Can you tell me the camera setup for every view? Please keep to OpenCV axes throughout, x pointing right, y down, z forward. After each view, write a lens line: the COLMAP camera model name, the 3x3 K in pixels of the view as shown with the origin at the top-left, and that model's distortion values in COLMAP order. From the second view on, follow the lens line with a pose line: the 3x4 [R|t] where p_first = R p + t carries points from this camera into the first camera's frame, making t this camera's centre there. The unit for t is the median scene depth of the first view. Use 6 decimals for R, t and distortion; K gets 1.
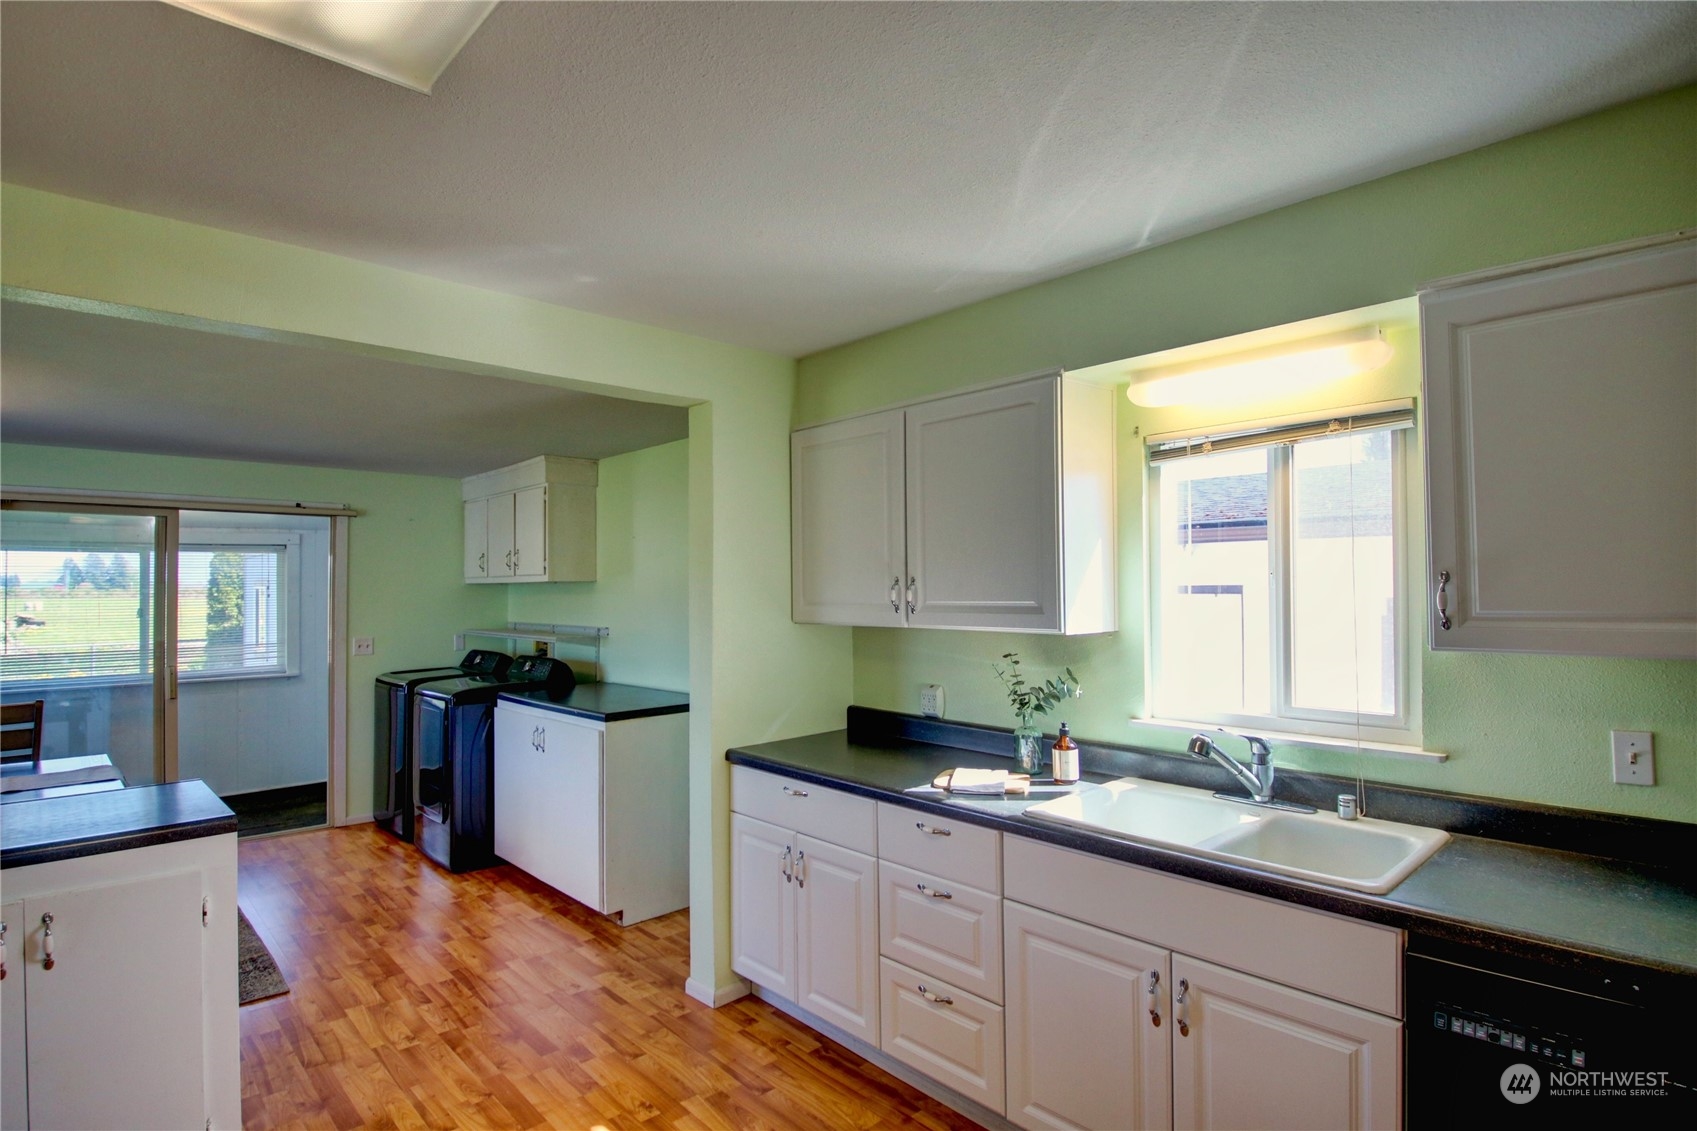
lens RADIAL K [[848.5, 0, 846.9], [0, 848.5, 568.0], [0, 0, 1]] dist [0.023608, -0.035145]
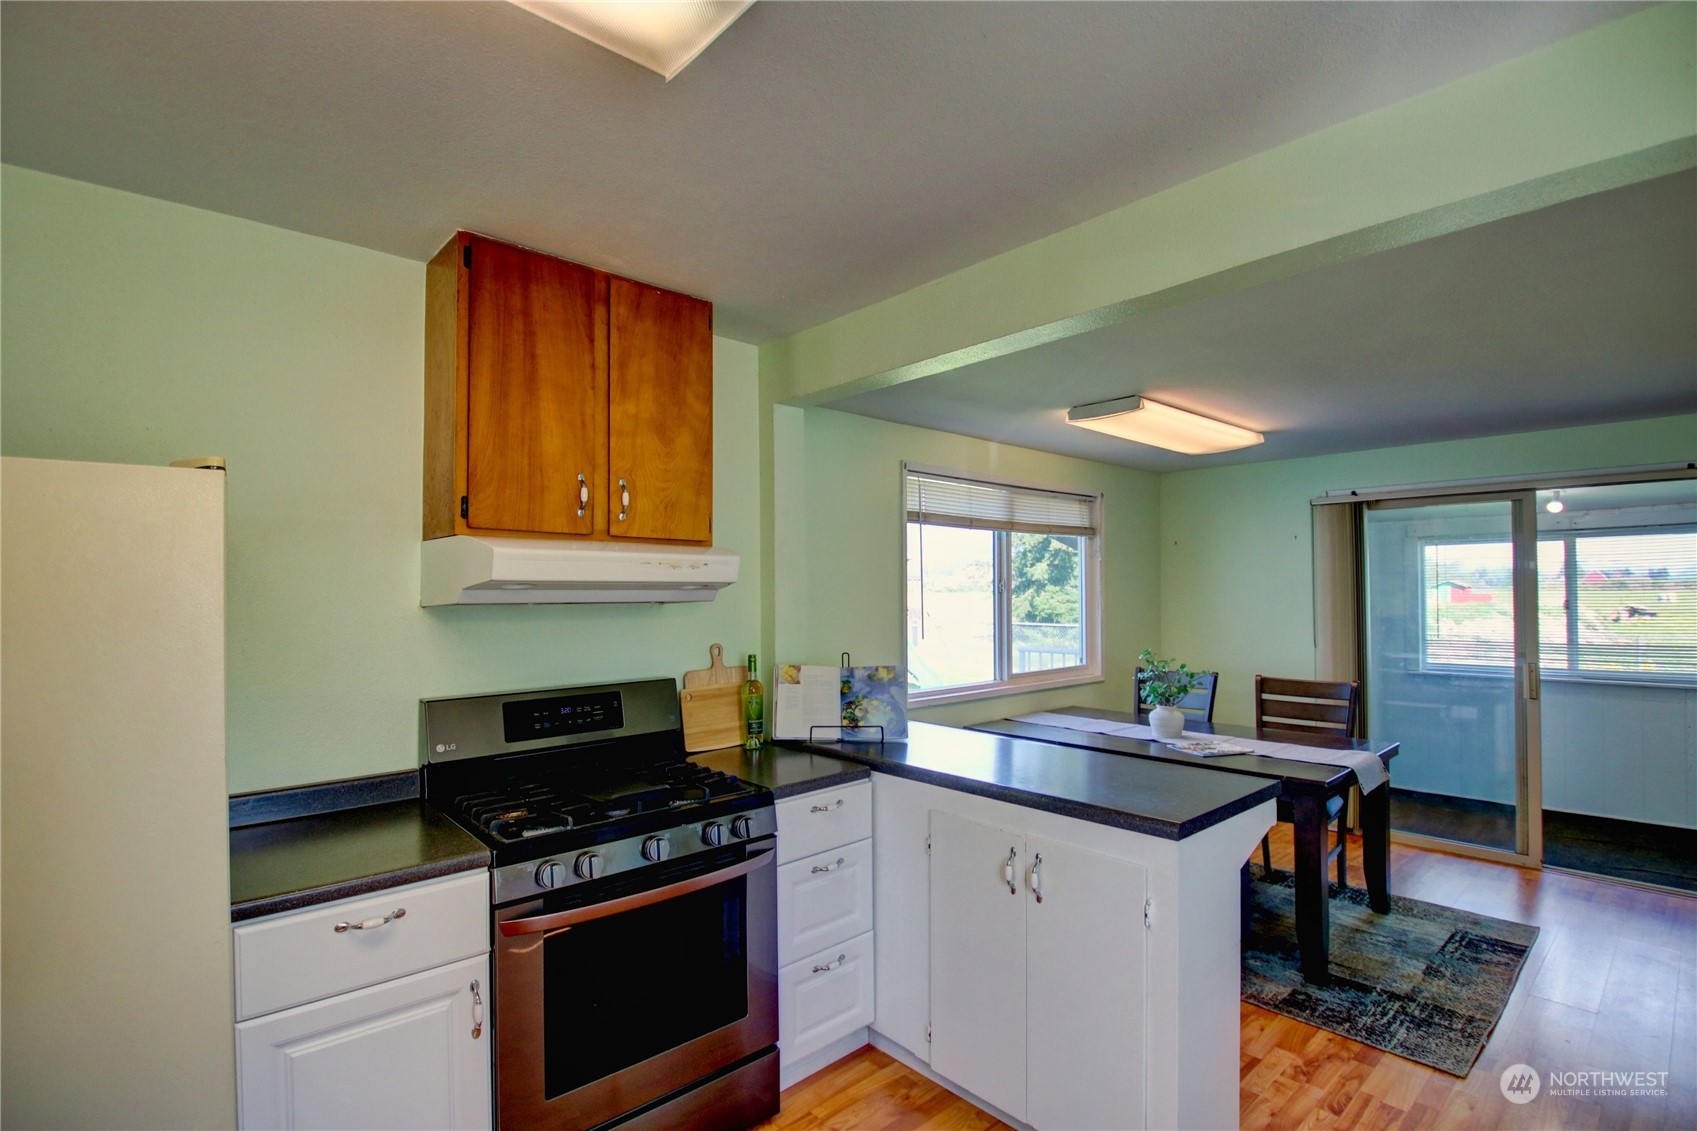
lens RADIAL K [[784.0, 0, 846.5], [0, 784.0, 573.3], [0, 0, 1]] dist [0.003485, -0.018606]
pose [[-0.024419, -0.016233, -0.999570, 0.112447], [0.030434, 0.999393, -0.016974, 0.021670], [0.999238, -0.030836, -0.023910, 0.549888]]
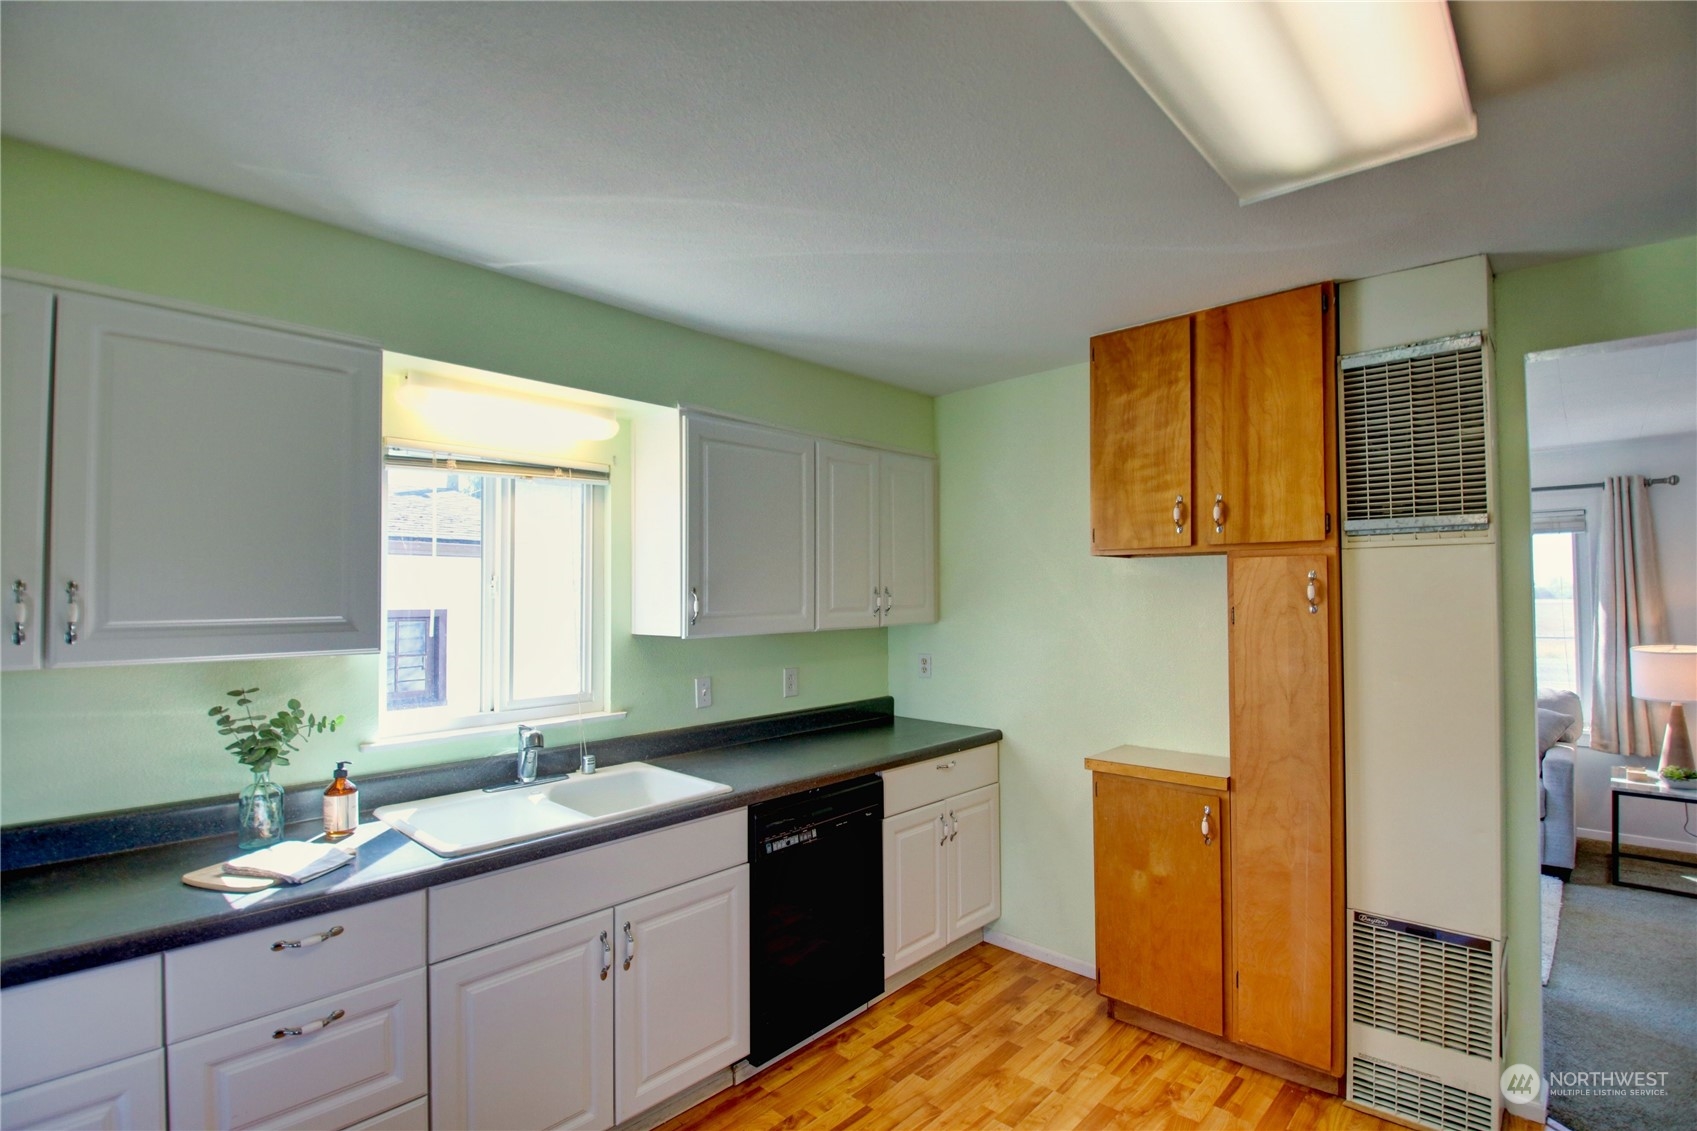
lens RADIAL K [[784.0, 0, 846.5], [0, 784.0, 573.3], [0, 0, 1]] dist [0.003485, -0.018606]
pose [[-0.054870, 0.033594, 0.997928, -0.540125], [-0.021448, 0.999164, -0.034815, 0.014182], [-0.998263, -0.023314, -0.054104, 0.550105]]
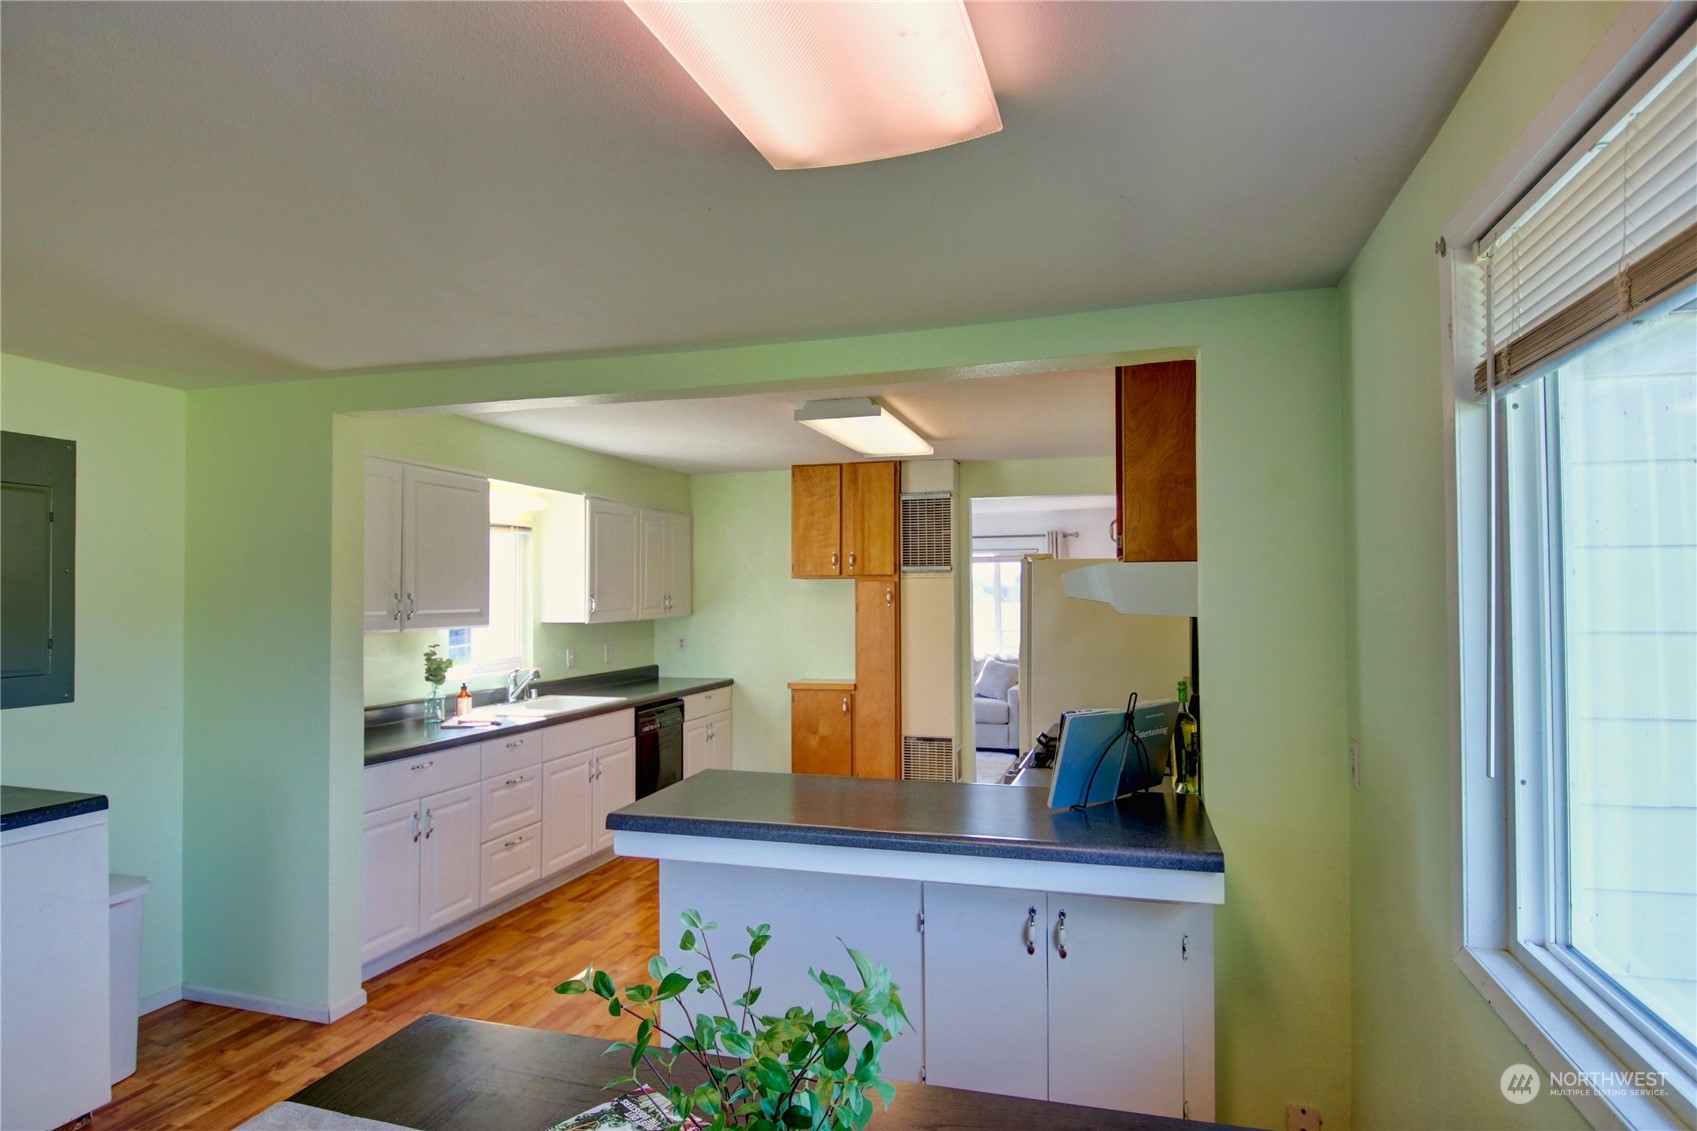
lens RADIAL K [[941.1, 0, 842.4], [0, 941.1, 570.4], [0, 0, 1]] dist [0.025030, -0.031734]
pose [[-0.493582, 0.034274, 0.869023, -1.724665], [-0.013980, 0.998781, -0.047331, 0.040112], [-0.869587, -0.035511, -0.492502, 1.270862]]
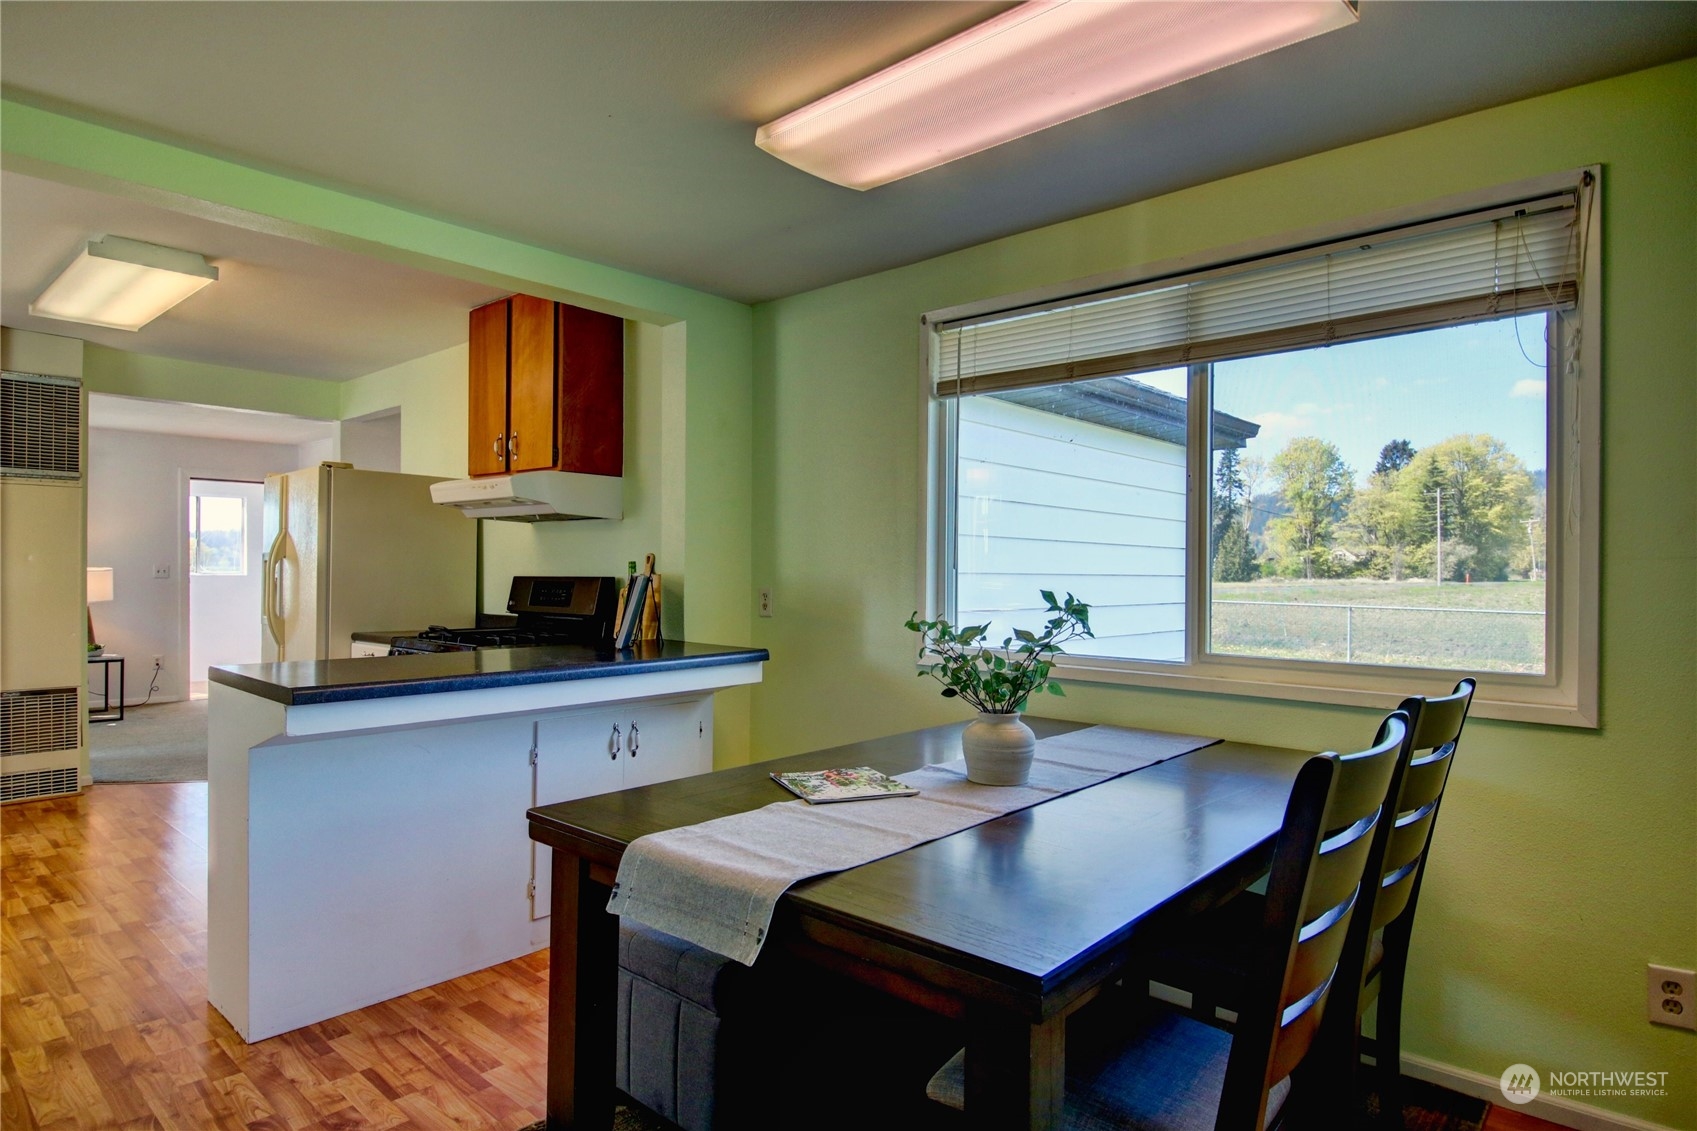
lens RADIAL K [[941.1, 0, 842.4], [0, 941.1, 570.4], [0, 0, 1]] dist [0.025030, -0.031734]
pose [[-0.996948, -0.000032, -0.078074, -1.179188], [0.002040, 0.999648, -0.026452, 0.164510], [0.078048, -0.026530, -0.996597, 1.879955]]
